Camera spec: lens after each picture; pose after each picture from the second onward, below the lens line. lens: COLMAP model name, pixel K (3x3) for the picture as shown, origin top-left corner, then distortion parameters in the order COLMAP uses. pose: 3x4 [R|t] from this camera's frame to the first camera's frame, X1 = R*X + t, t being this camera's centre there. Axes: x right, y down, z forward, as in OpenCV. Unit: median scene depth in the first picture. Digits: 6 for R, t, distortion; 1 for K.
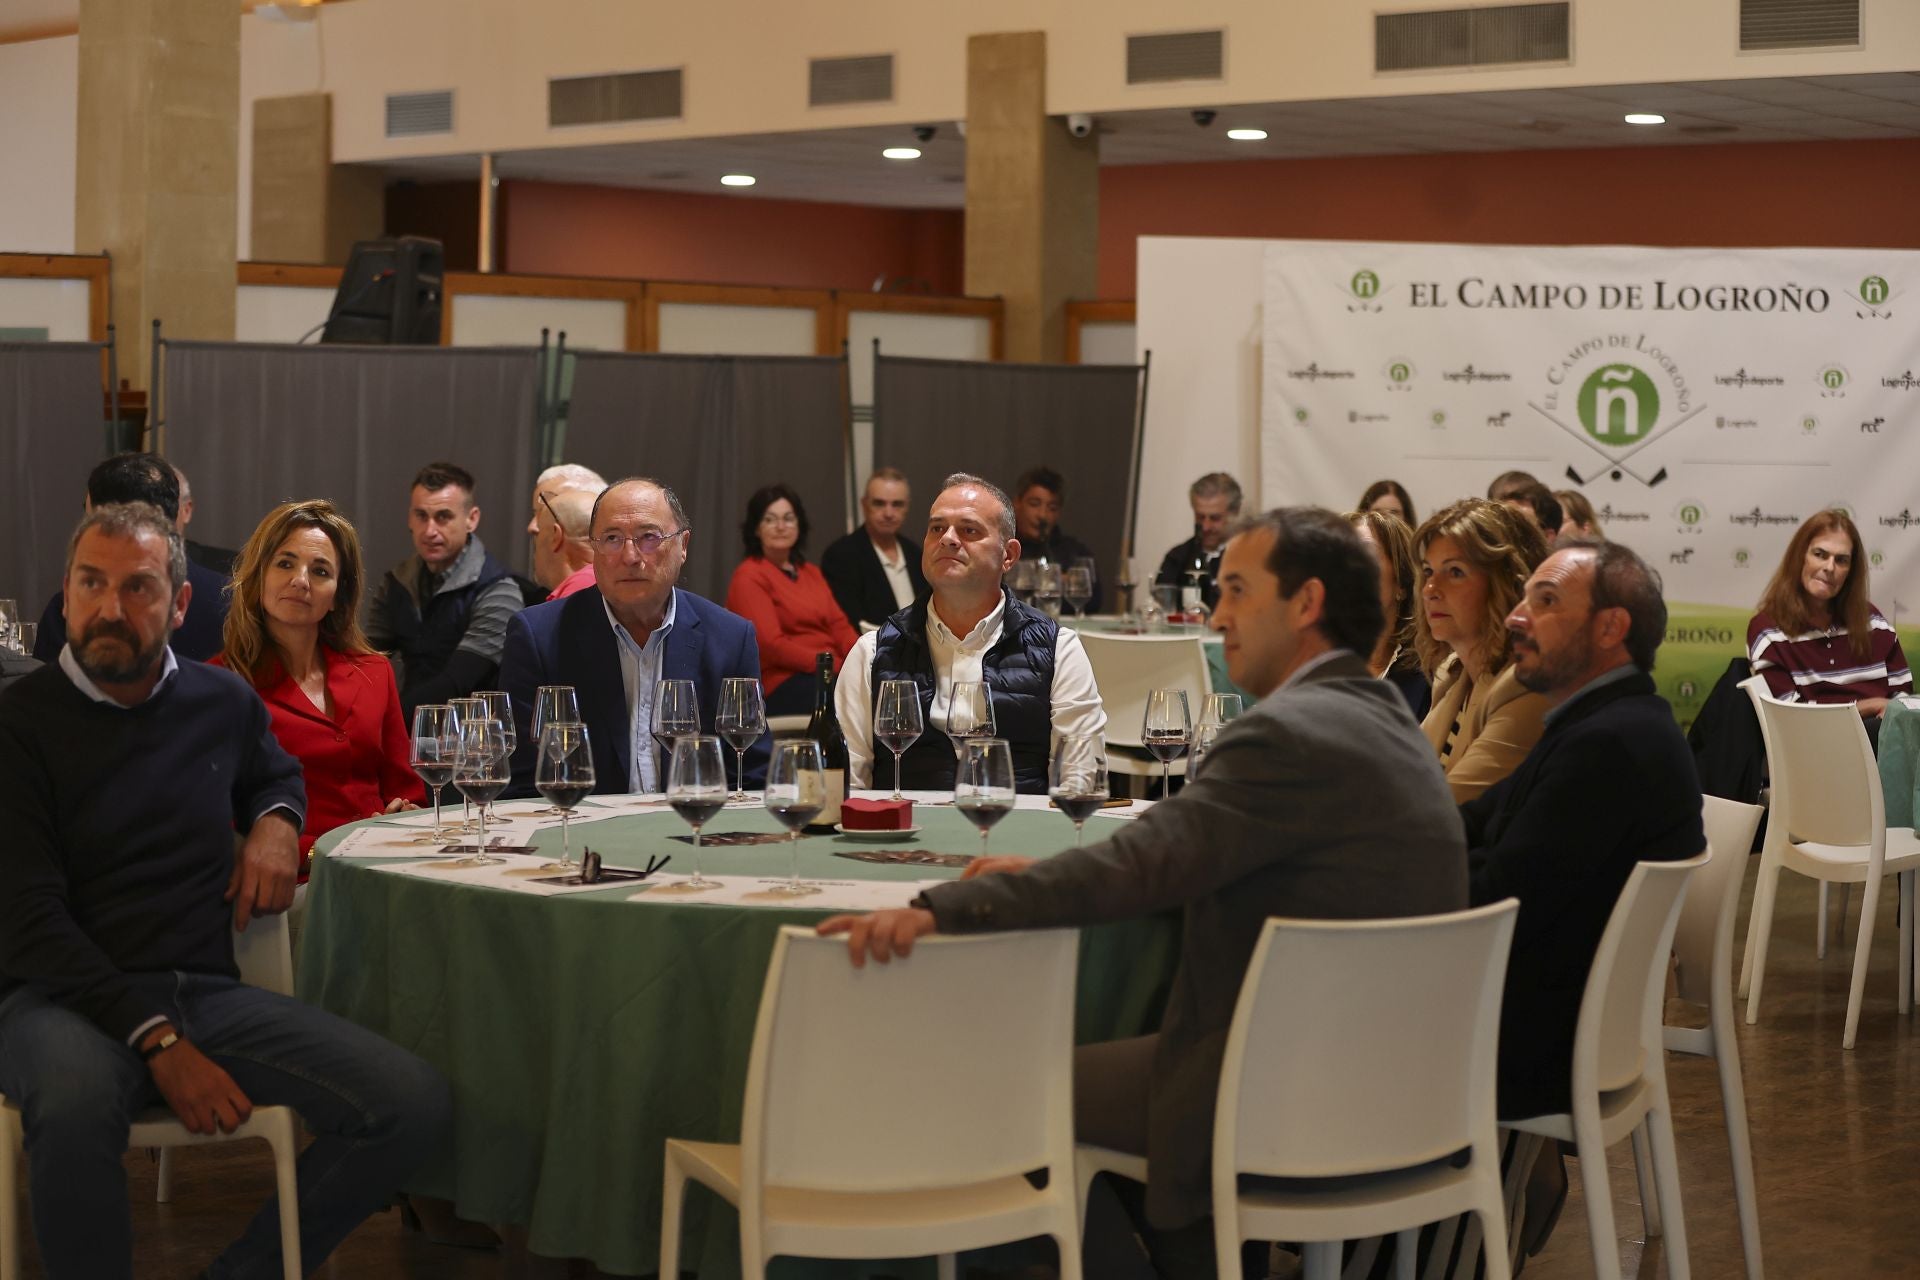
lens RADIAL K [[4019.8, 0, 966.1], [0, 4019.8, 647.8], [0, 0, 1]] dist [-0.181630, 0.000000]
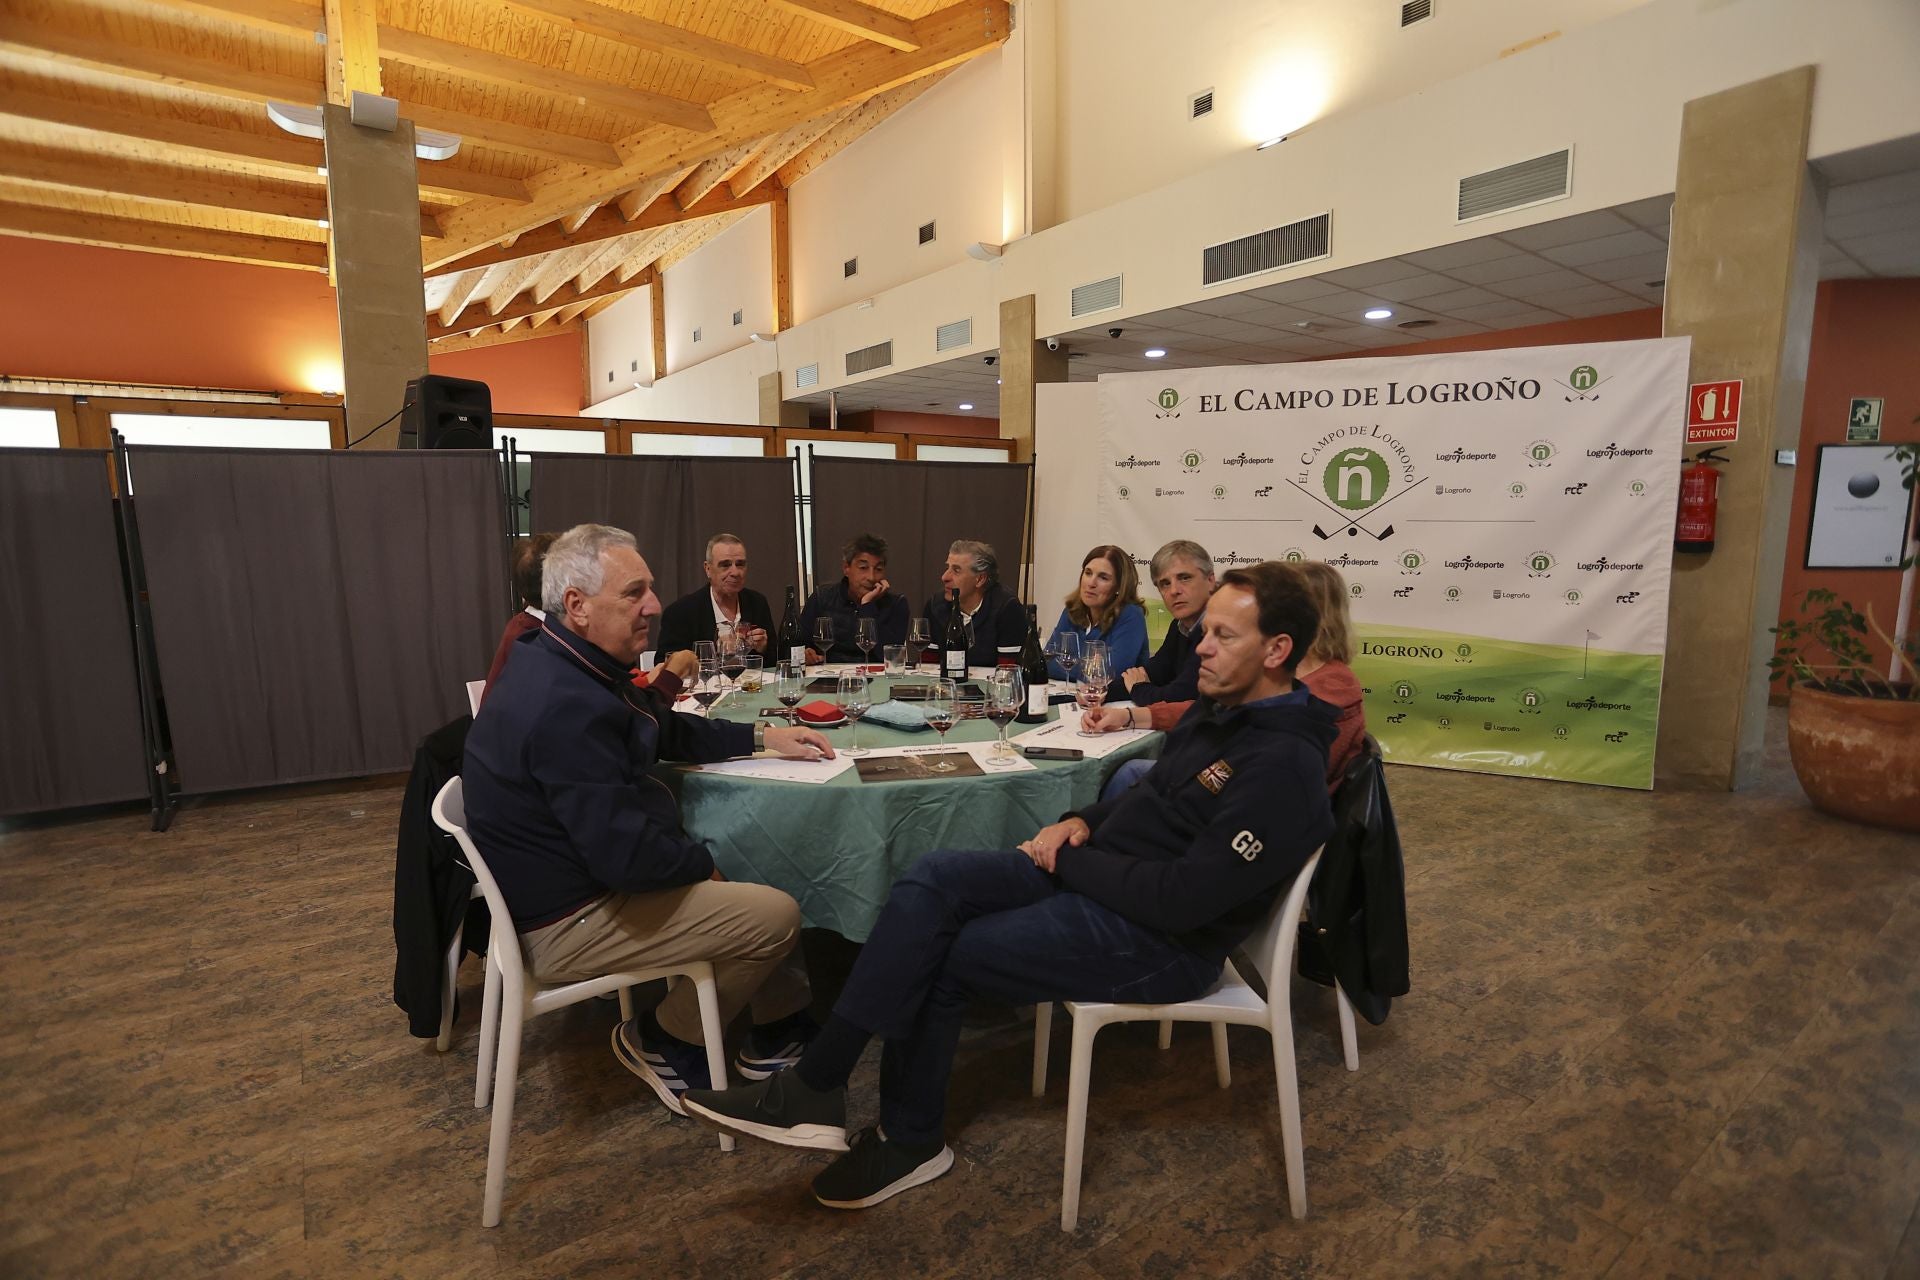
lens RADIAL K [[933.9, 0, 951.8], [0, 933.9, 645.3], [0, 0, 1]] dist [-0.028600, 0.001927]
pose [[0.970900, 0.017013, -0.238879, 0.106583], [0.003726, 0.996280, 0.086100, -0.032343], [0.239455, -0.084484, 0.967225, 0.660252]]
